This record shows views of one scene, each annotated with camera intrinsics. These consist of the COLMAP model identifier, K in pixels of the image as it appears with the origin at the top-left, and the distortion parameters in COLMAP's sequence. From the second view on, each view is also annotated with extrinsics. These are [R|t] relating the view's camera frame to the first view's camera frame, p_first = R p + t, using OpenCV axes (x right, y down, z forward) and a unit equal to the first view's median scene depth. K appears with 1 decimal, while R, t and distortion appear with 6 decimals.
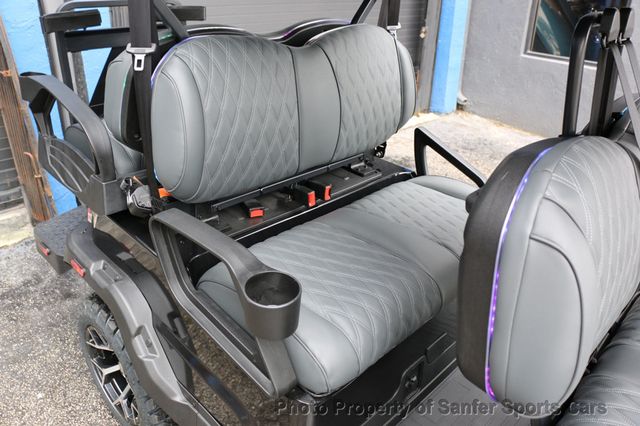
lens RADIAL K [[529.8, 0, 320.5], [0, 529.8, 212.7], [0, 0, 1]] dist [-0.142129, 0.067466]
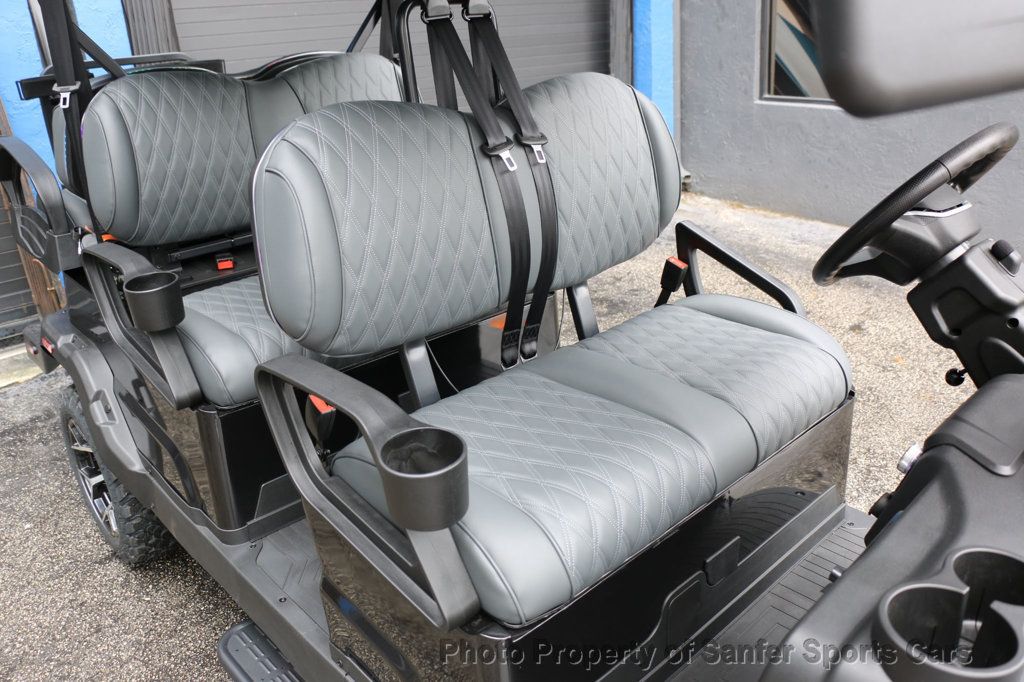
lens RADIAL K [[847.7, 0, 515.0], [0, 847.7, 336.1], [0, 0, 1]] dist [-0.142129, 0.067466]
pose [[0.995238, -0.062371, -0.074903, 0.394587], [0.056388, 0.995239, -0.079496, 0.220977], [0.079504, 0.074893, 0.994017, -0.308778]]
